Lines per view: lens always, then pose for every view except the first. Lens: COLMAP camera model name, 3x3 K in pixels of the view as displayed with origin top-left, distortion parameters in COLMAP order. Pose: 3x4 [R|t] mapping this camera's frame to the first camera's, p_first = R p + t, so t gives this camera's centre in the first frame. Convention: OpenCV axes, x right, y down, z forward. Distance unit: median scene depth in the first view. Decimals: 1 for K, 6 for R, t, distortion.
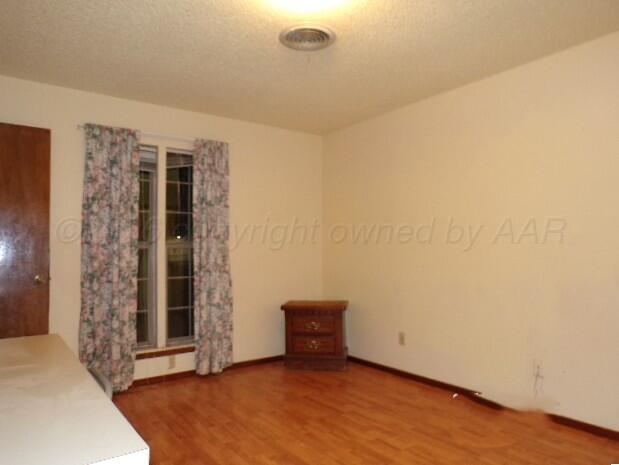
lens RADIAL K [[439.4, 0, 305.6], [0, 439.4, 231.2], [0, 0, 1]] dist [-0.004098, 0.011975]
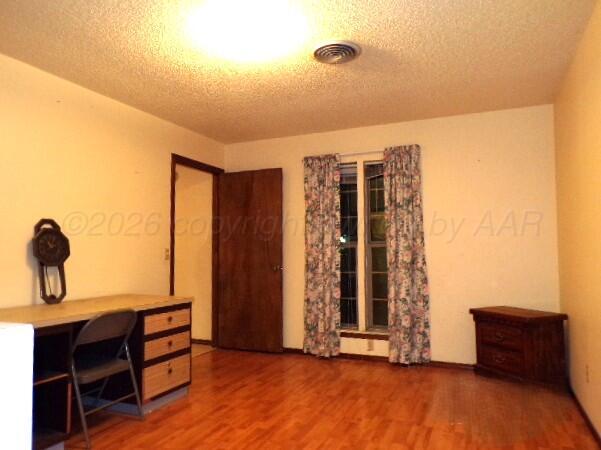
lens RADIAL K [[426.6, 0, 296.7], [0, 426.6, 228.7], [0, 0, 1]] dist [-0.004098, 0.011975]
pose [[0.513303, -0.048047, -0.856862, 0.573830], [0.037188, 0.998739, -0.033725, 0.021734], [0.857402, -0.014554, 0.514442, 0.260335]]
